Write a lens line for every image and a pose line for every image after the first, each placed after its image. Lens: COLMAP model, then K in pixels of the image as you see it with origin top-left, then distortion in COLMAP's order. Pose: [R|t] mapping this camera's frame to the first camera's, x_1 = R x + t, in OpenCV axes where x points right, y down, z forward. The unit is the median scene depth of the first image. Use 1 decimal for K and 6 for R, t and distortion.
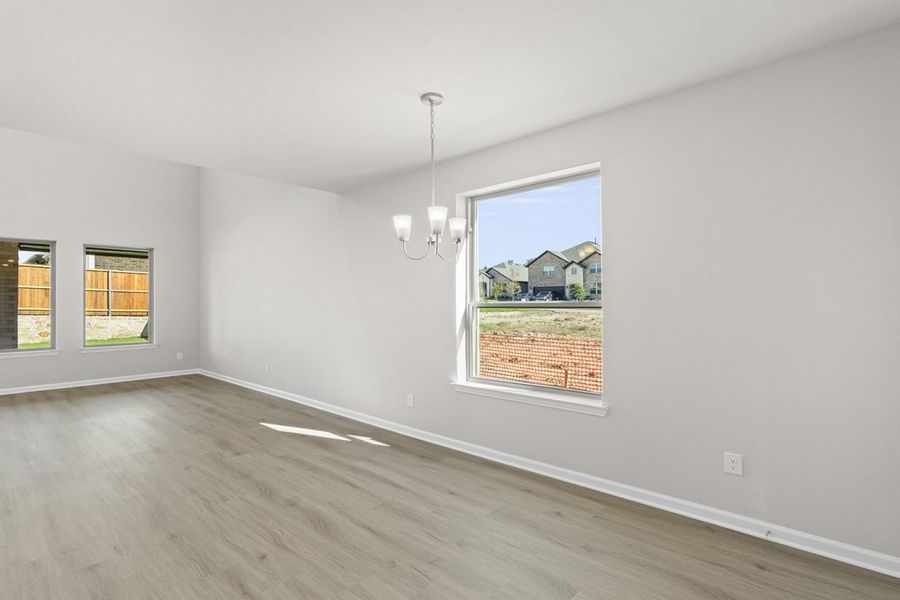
lens RADIAL K [[456.5, 0, 446.8], [0, 456.5, 300.9], [0, 0, 1]] dist [0.000227, 0.000230]
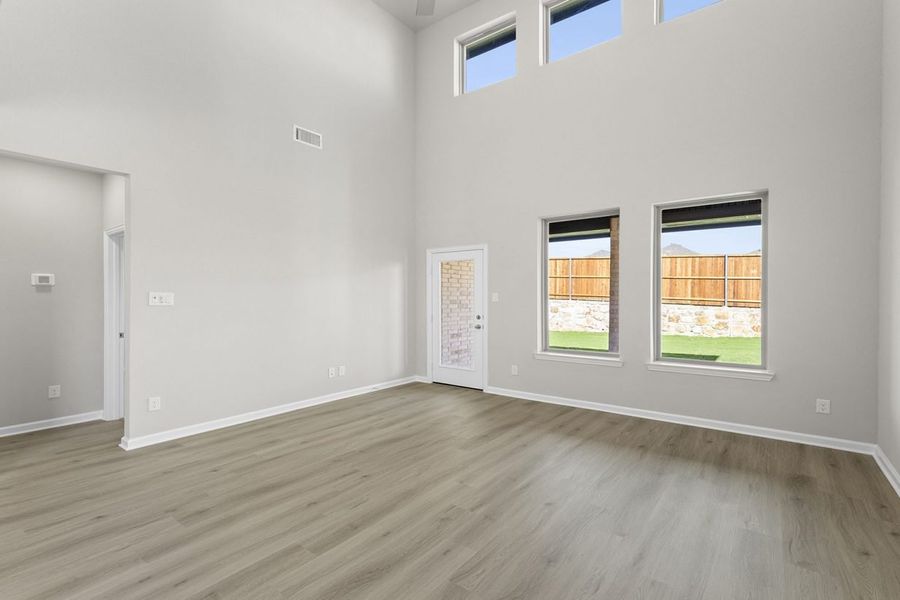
lens RADIAL K [[424.9, 0, 451.4], [0, 424.9, 298.4], [0, 0, 1]] dist [0.009824, -0.000084]
pose [[0.111440, 0.011690, -0.993702, -0.365532], [0.000579, 0.999930, 0.011828, 0.003807], [0.993771, -0.001894, 0.111425, 1.133328]]
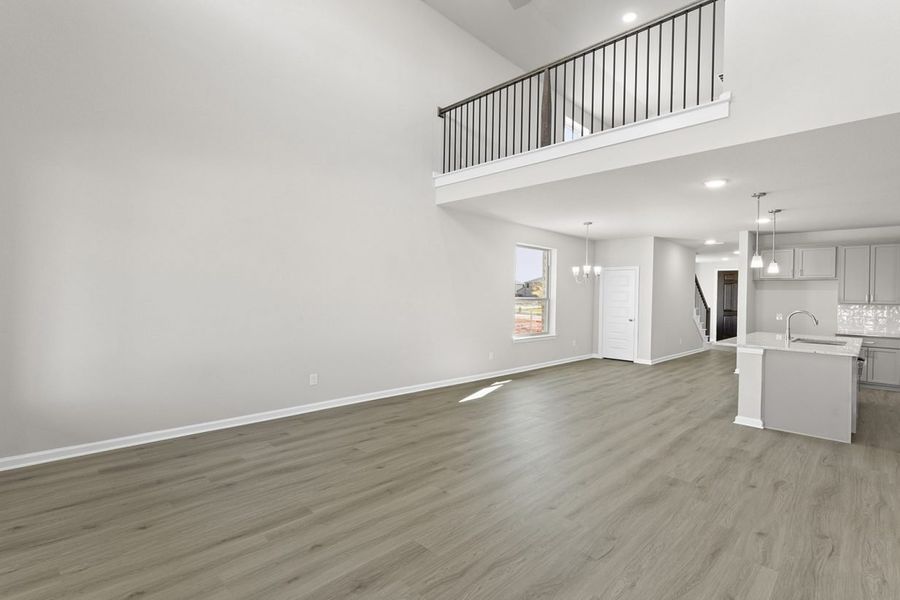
lens RADIAL K [[424.9, 0, 451.3], [0, 424.9, 296.4], [0, 0, 1]] dist [0.009824, -0.000084]
pose [[0.018329, 0.008164, 0.999799, -1.791085], [-0.020628, 0.999757, -0.007785, 0.012495], [-0.999619, -0.020481, 0.018493, 1.213799]]
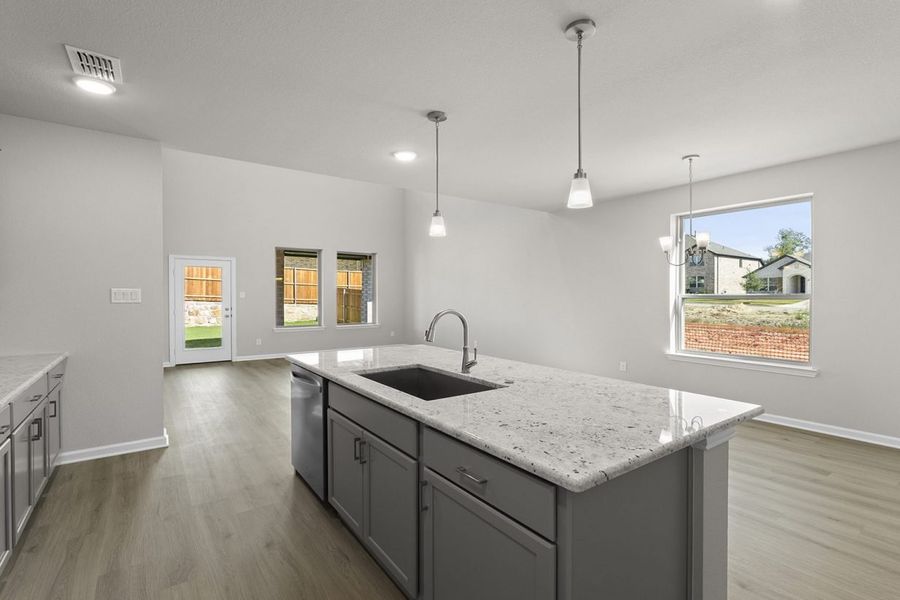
lens RADIAL K [[424.9, 0, 444.5], [0, 424.9, 302.3], [0, 0, 1]] dist [0.009824, -0.000084]
pose [[0.979191, 0.009669, -0.202708, -0.368392], [-0.005301, 0.999742, 0.022078, 0.001917], [0.202869, -0.020544, 0.978990, -0.370885]]
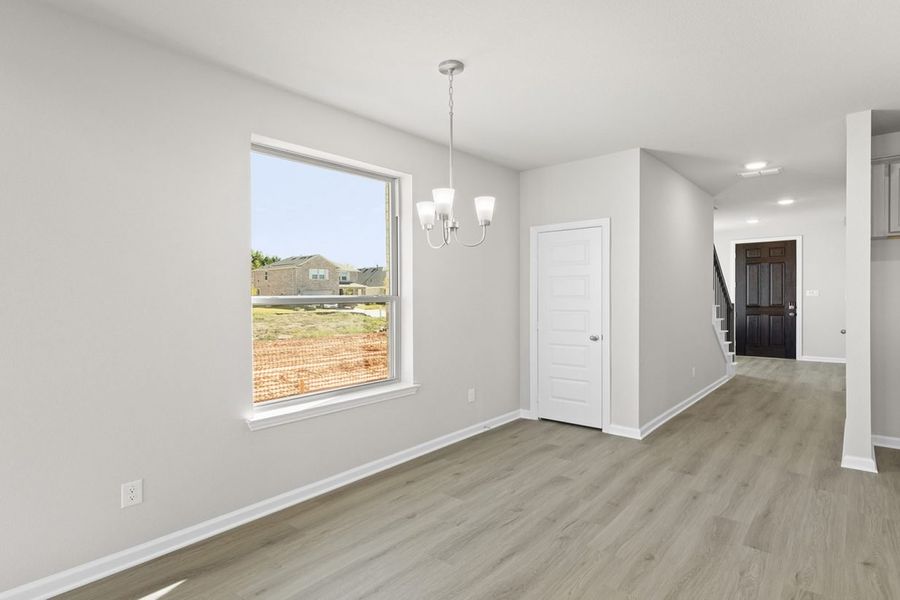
lens RADIAL K [[479.0, 0, 447.4], [0, 479.0, 293.6], [0, 0, 1]] dist [-0.003297, -0.001371]
pose [[-0.051990, 0.007858, 0.998617, -0.682231], [0.005150, 0.999958, -0.007601, -0.000221], [-0.998634, 0.004748, -0.052029, 0.728824]]
